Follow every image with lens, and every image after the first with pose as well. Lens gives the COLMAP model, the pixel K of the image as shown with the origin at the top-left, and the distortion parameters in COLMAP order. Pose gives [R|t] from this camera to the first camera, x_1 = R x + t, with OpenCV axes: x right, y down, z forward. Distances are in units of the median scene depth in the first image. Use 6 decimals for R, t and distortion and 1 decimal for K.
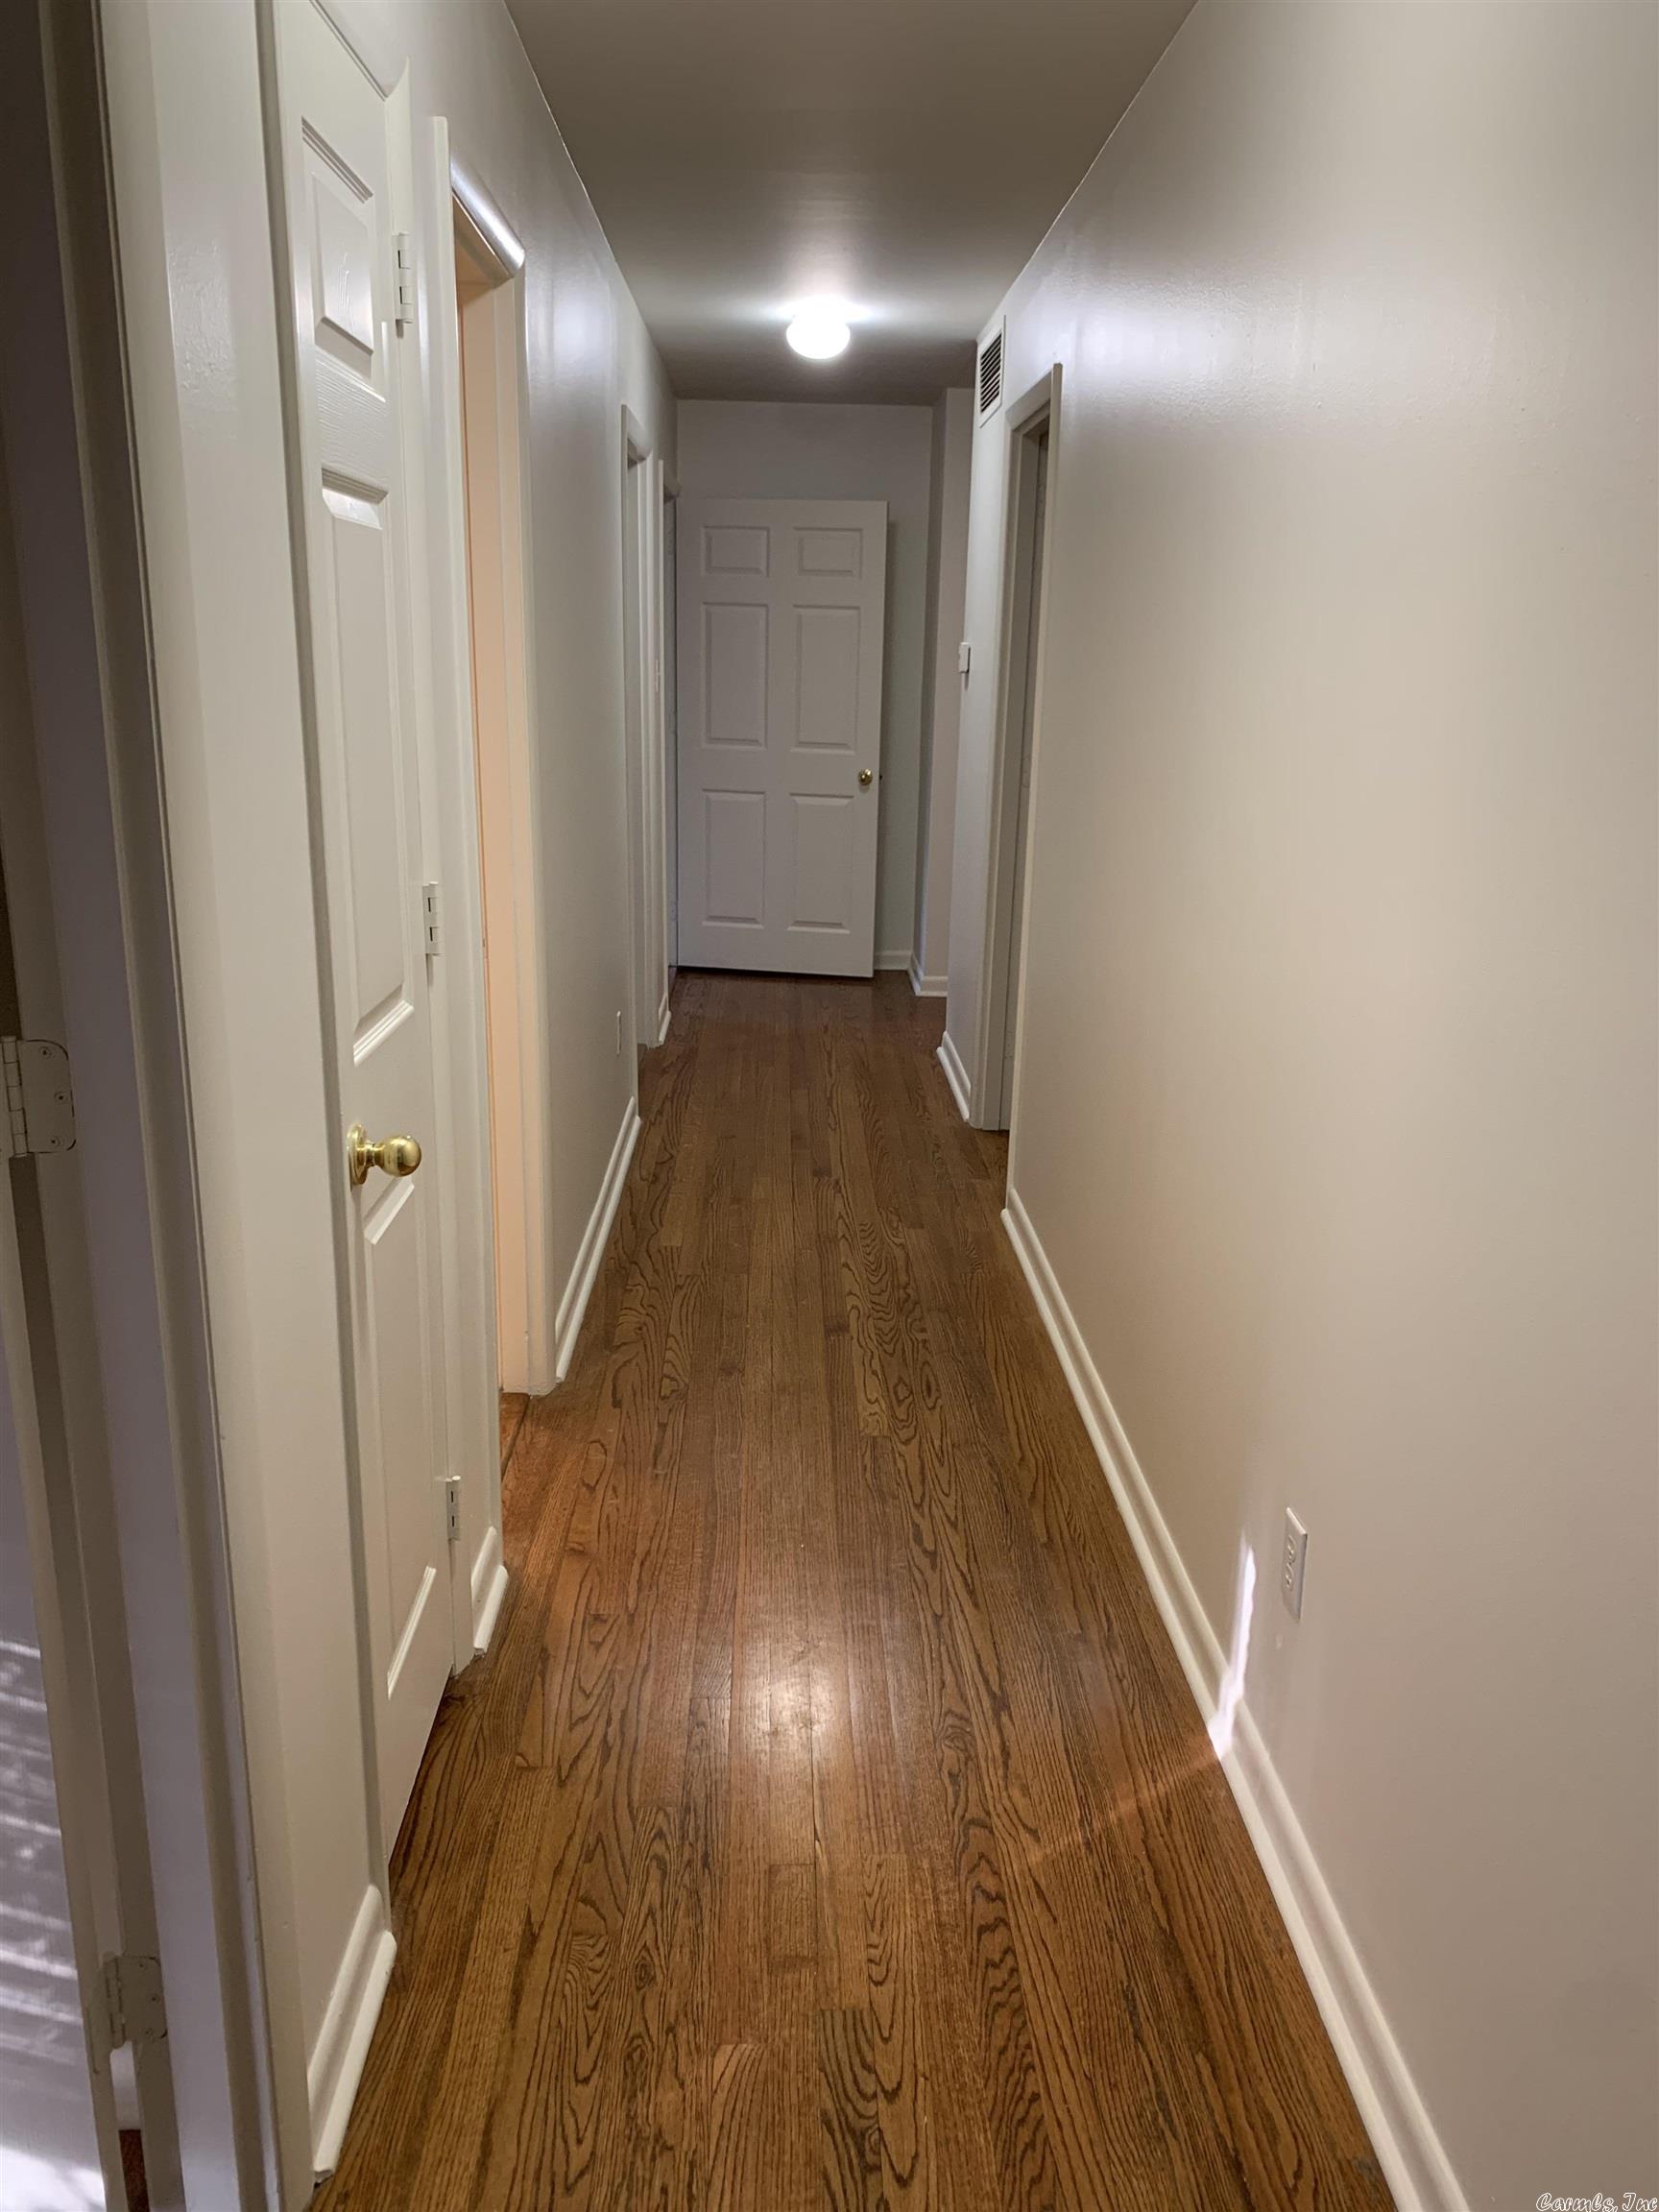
lens RADIAL K [[1708.2, 0, 829.5], [0, 1708.2, 1106.0], [0, 0, 1]] dist [0.059677, -0.082818]
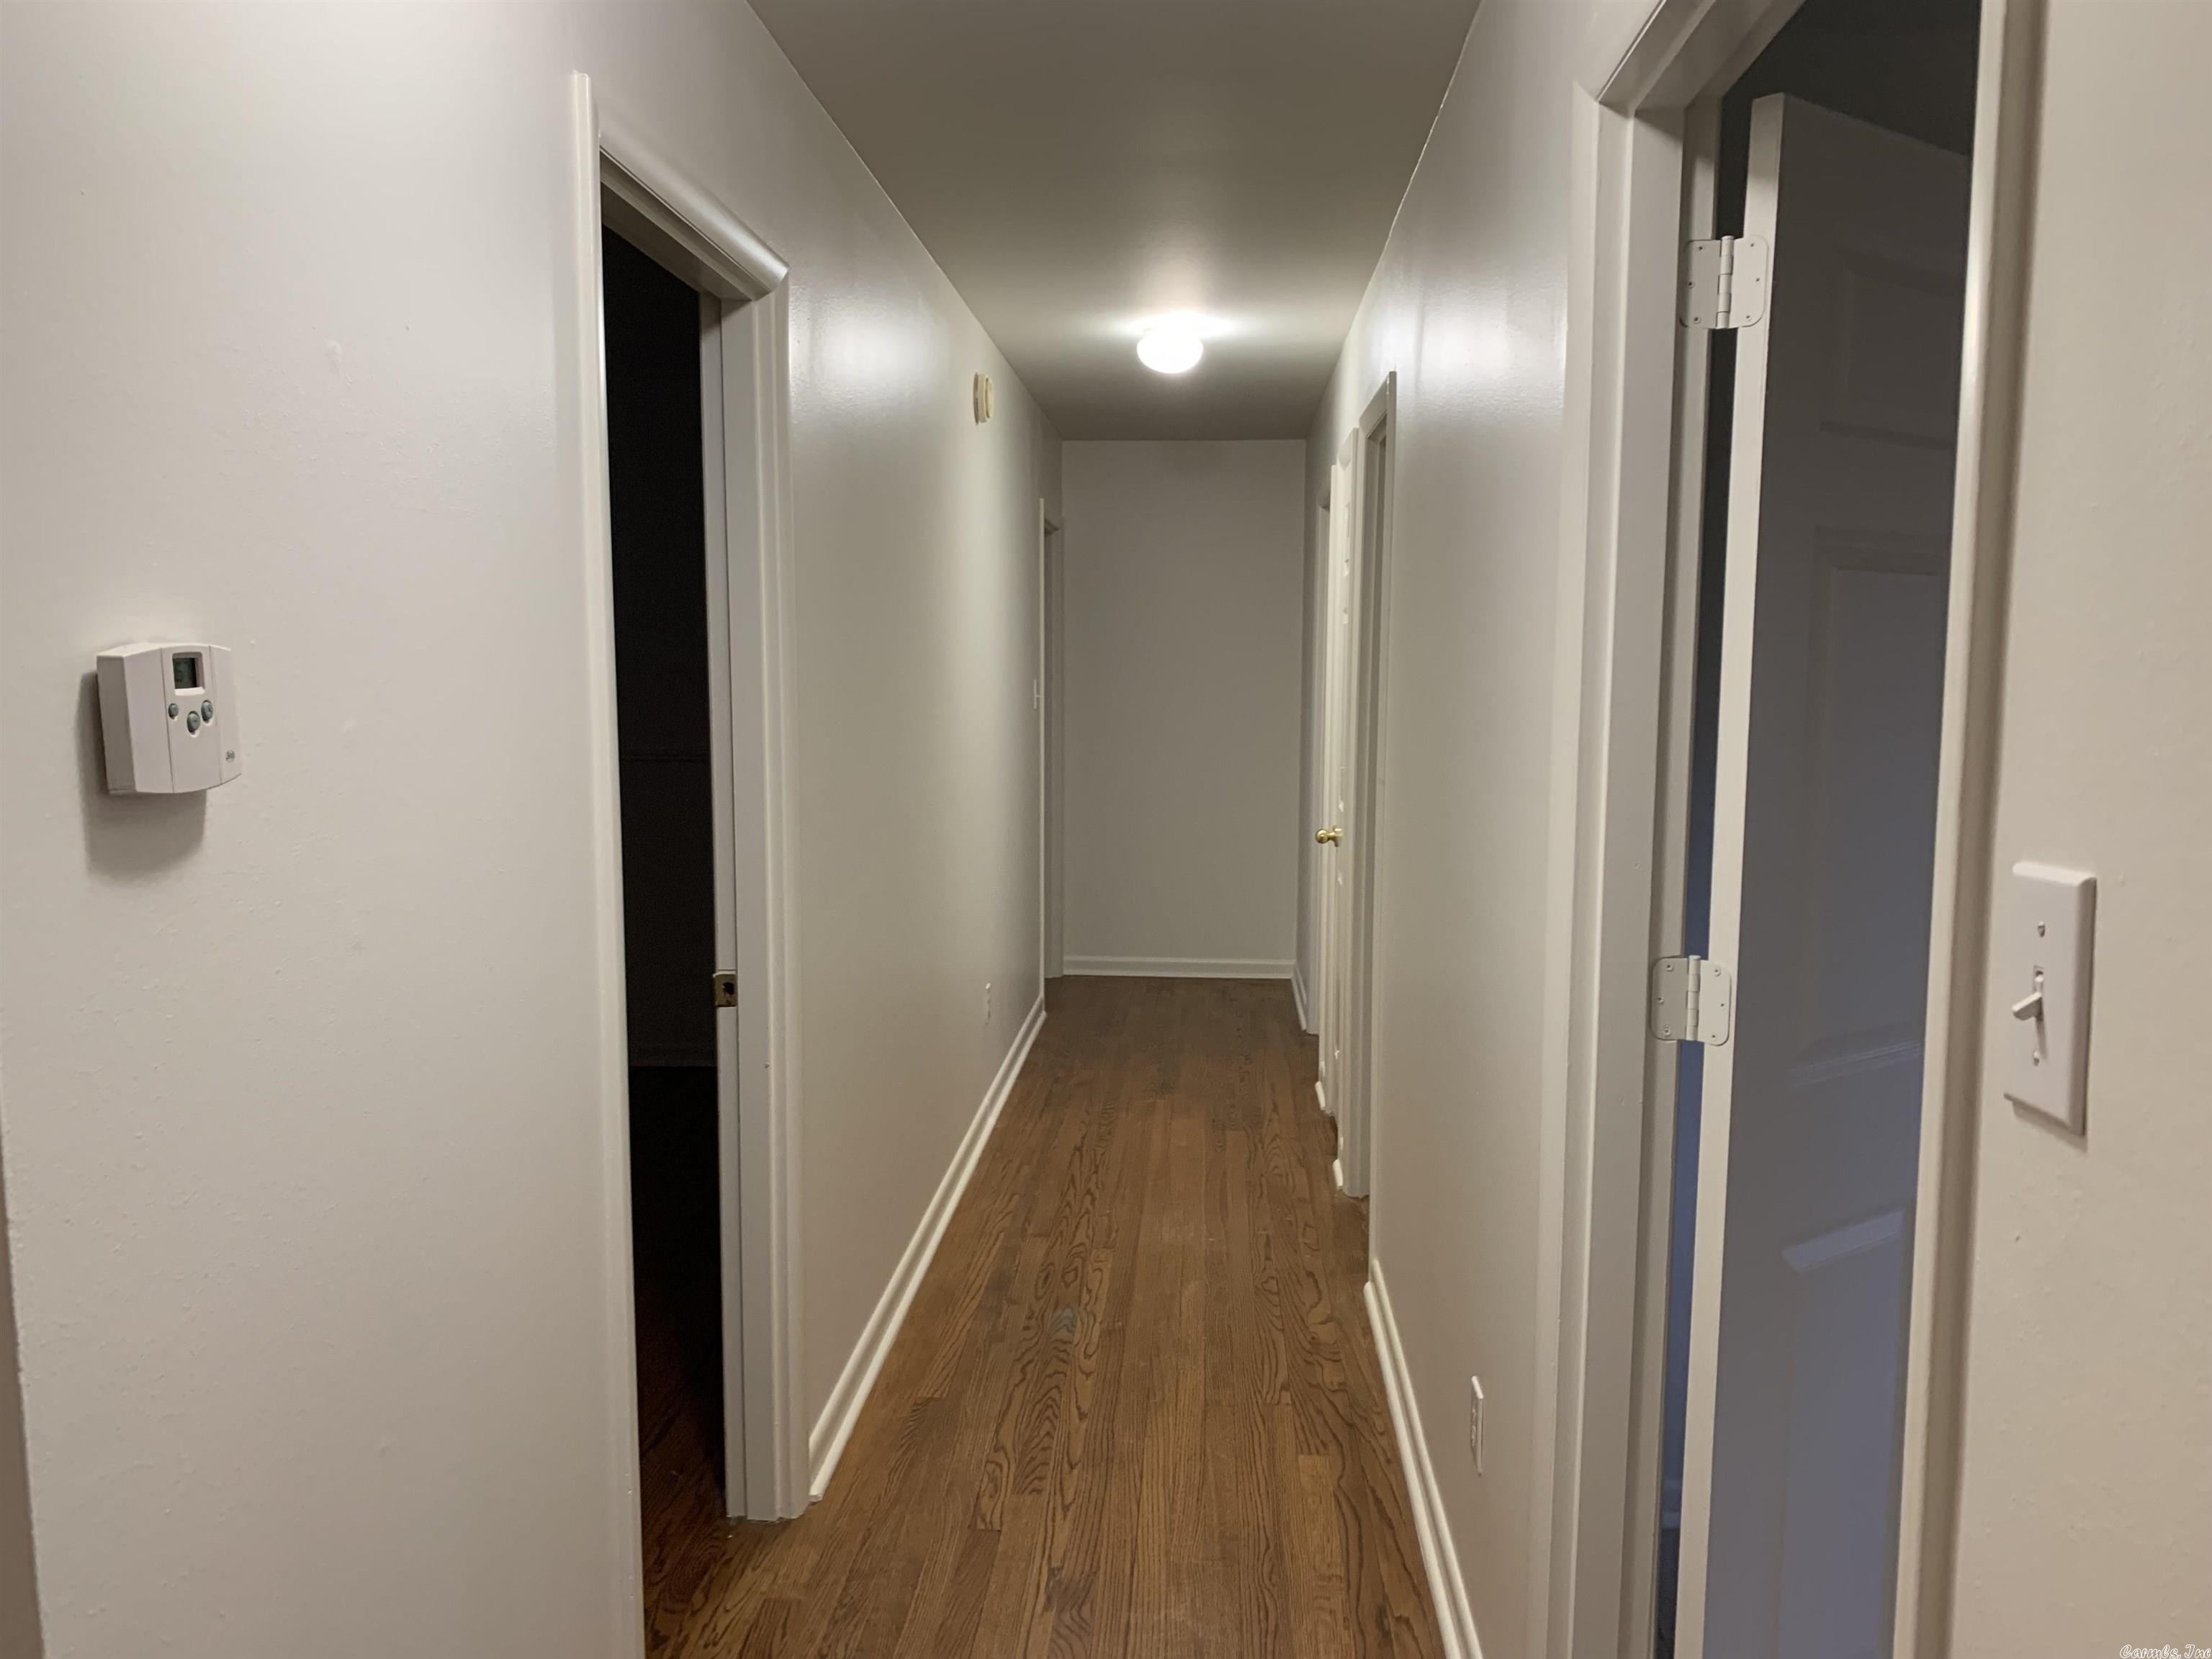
lens RADIAL K [[1708.2, 0, 1091.0], [0, 1708.2, 824.1], [0, 0, 1]] dist [0.059677, -0.082818]
pose [[-0.994538, -0.035234, 0.098246, -0.073927], [0.001743, 0.935559, 0.353166, -0.522895], [-0.104359, 0.351409, -0.930388, 1.927379]]
